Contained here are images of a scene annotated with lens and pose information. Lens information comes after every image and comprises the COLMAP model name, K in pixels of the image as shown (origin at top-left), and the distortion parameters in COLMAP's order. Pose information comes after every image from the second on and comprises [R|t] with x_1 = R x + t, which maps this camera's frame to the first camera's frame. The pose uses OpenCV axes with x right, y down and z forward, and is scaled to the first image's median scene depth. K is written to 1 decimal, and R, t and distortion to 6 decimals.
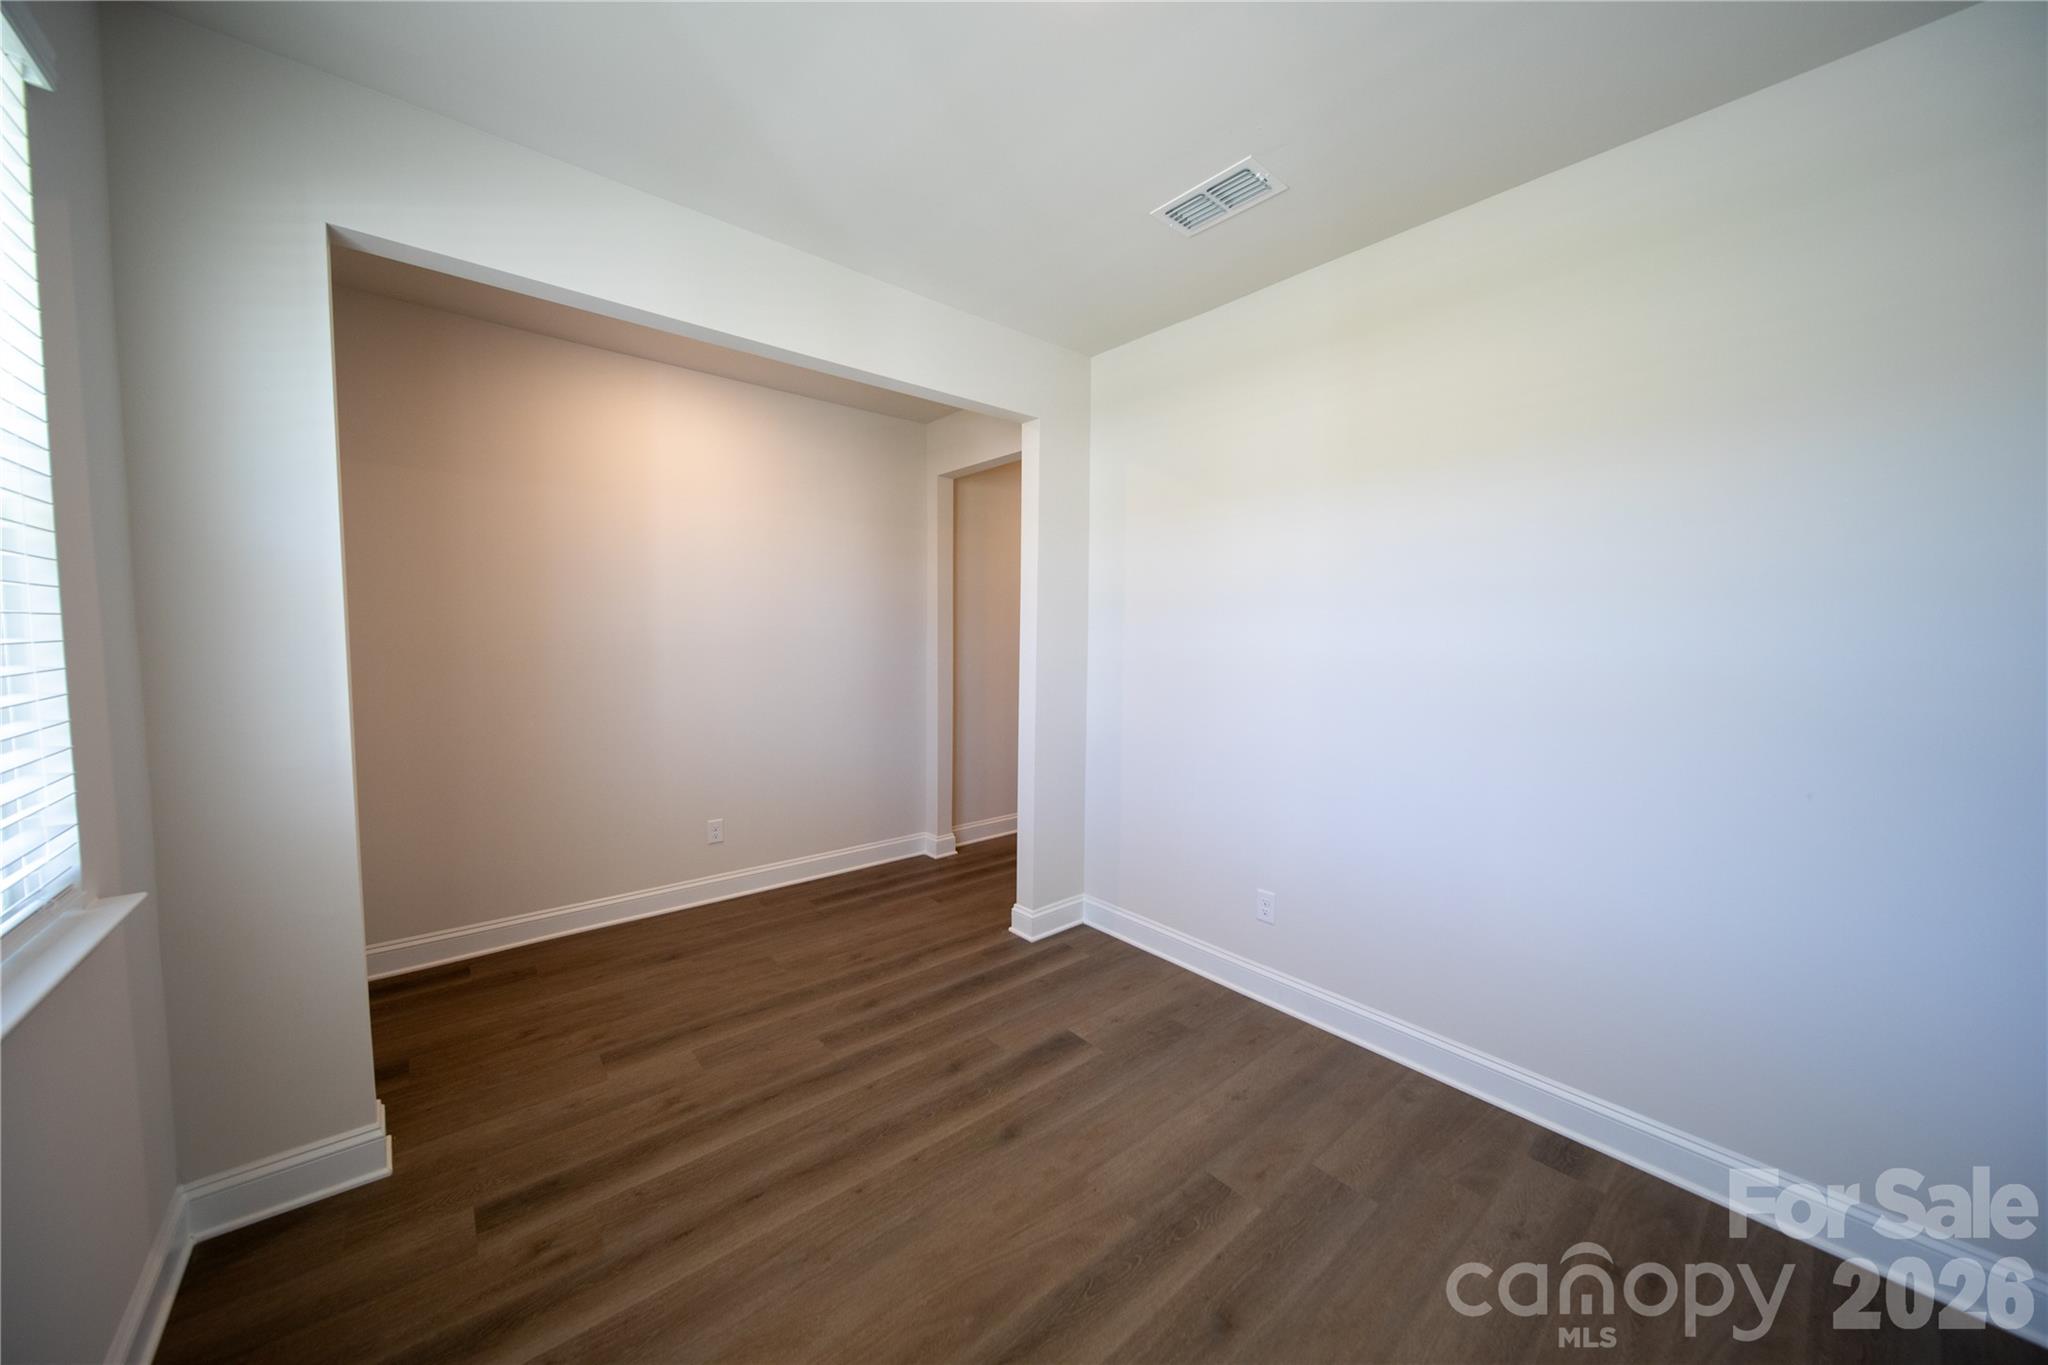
lens RADIAL K [[710.3, 0, 1018.0], [0, 710.3, 674.8], [0, 0, 1]] dist [-0.002181, -0.000399]
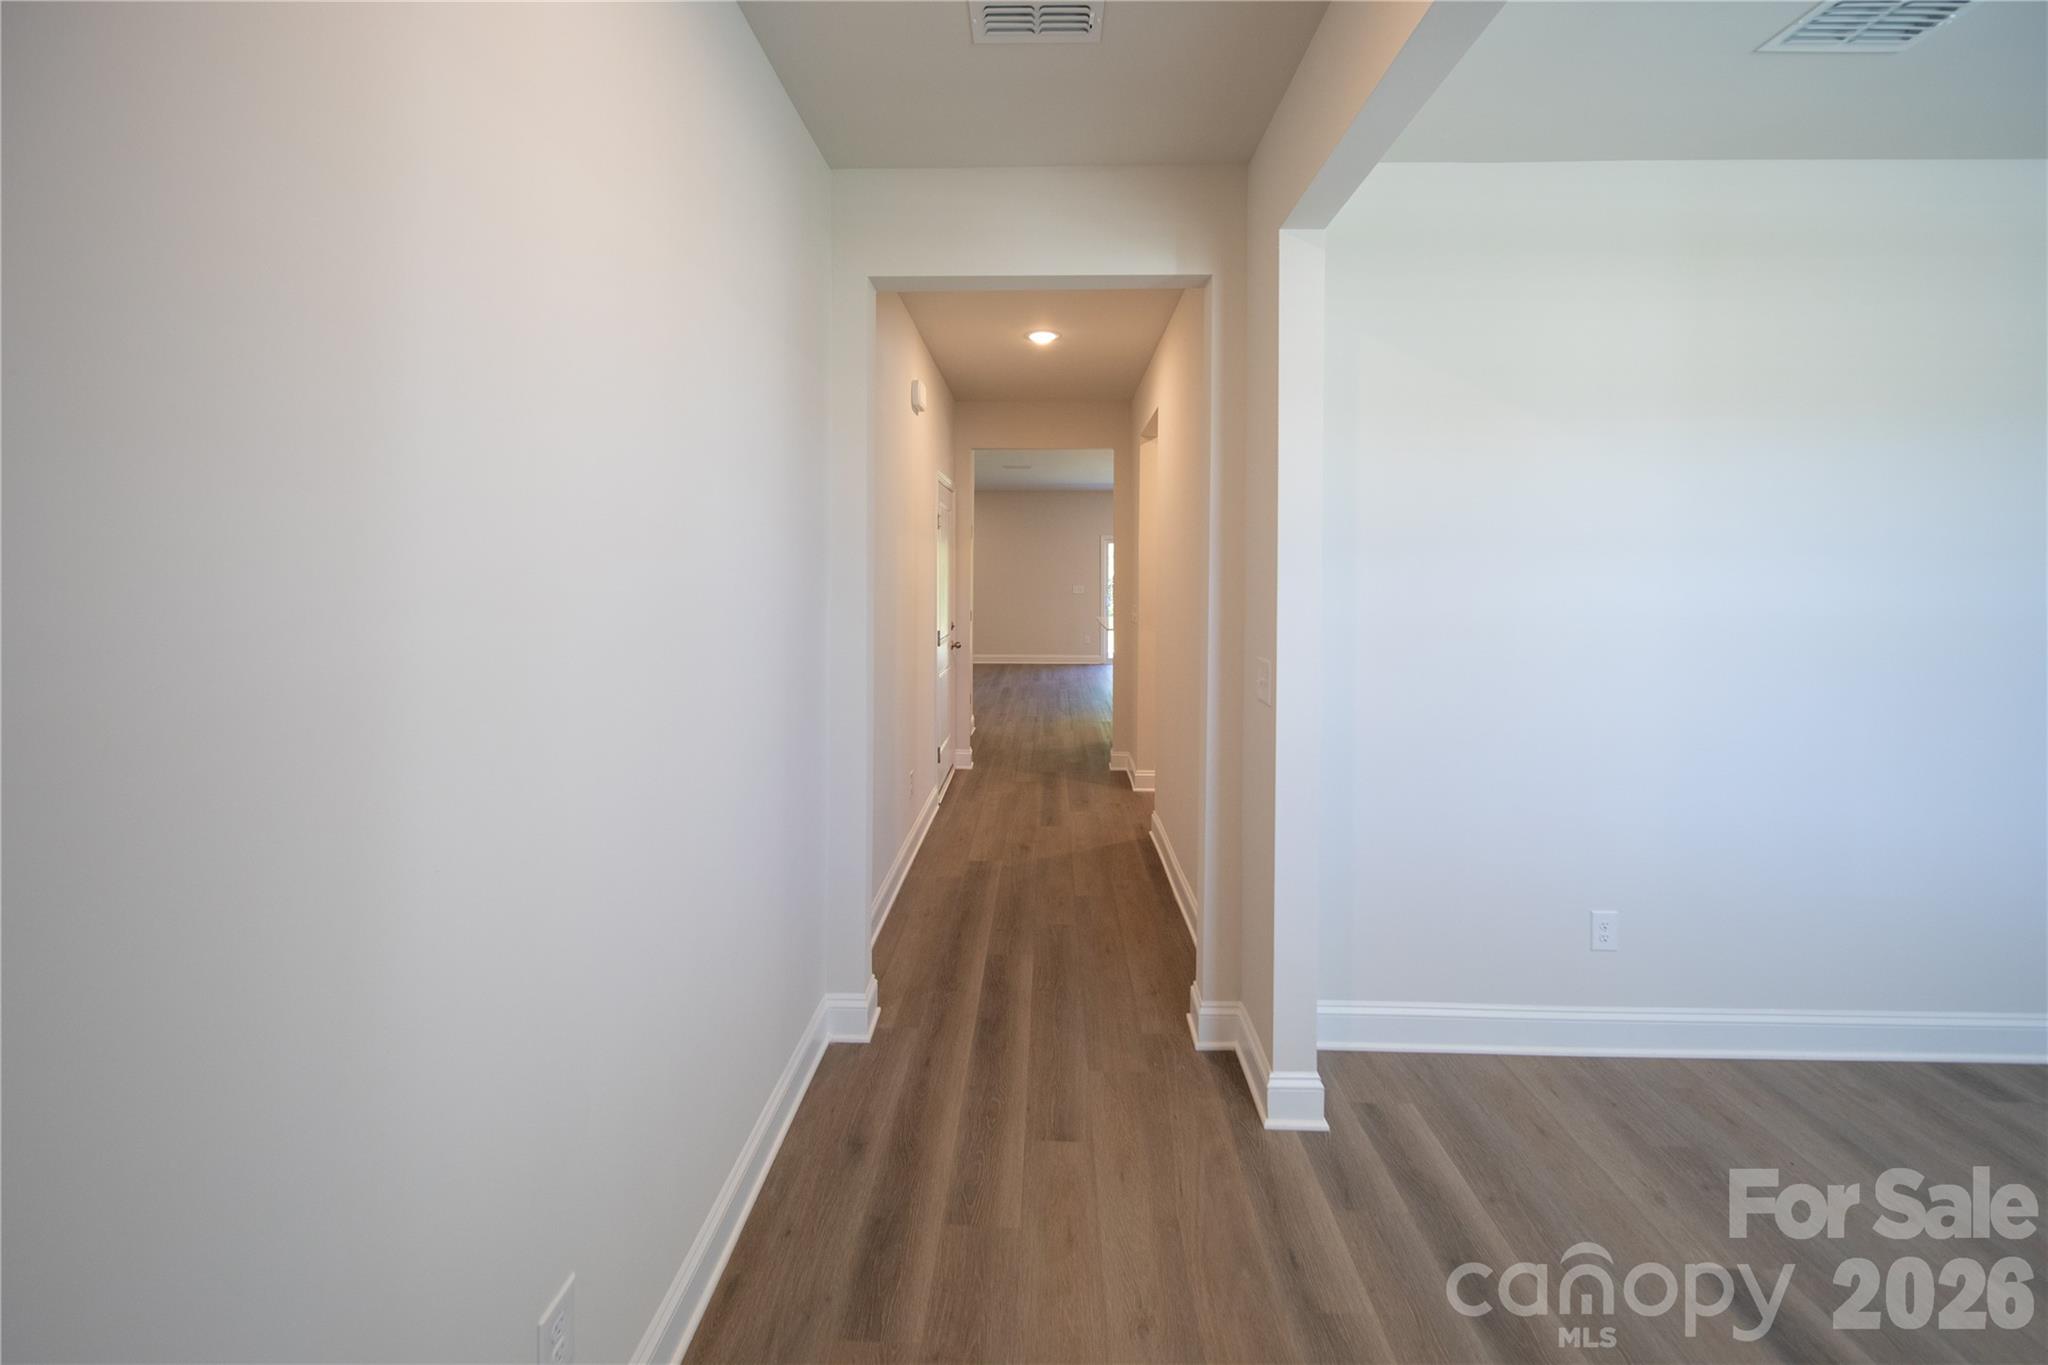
lens RADIAL K [[759.4, 0, 1029.9], [0, 759.4, 574.0], [0, 0, 1]] dist [-0.000333, -0.000107]
pose [[0.662717, -0.001226, 0.748869, -0.593215], [0.042233, 0.998468, -0.035740, -0.056309], [-0.747678, 0.055312, 0.661753, 0.751996]]
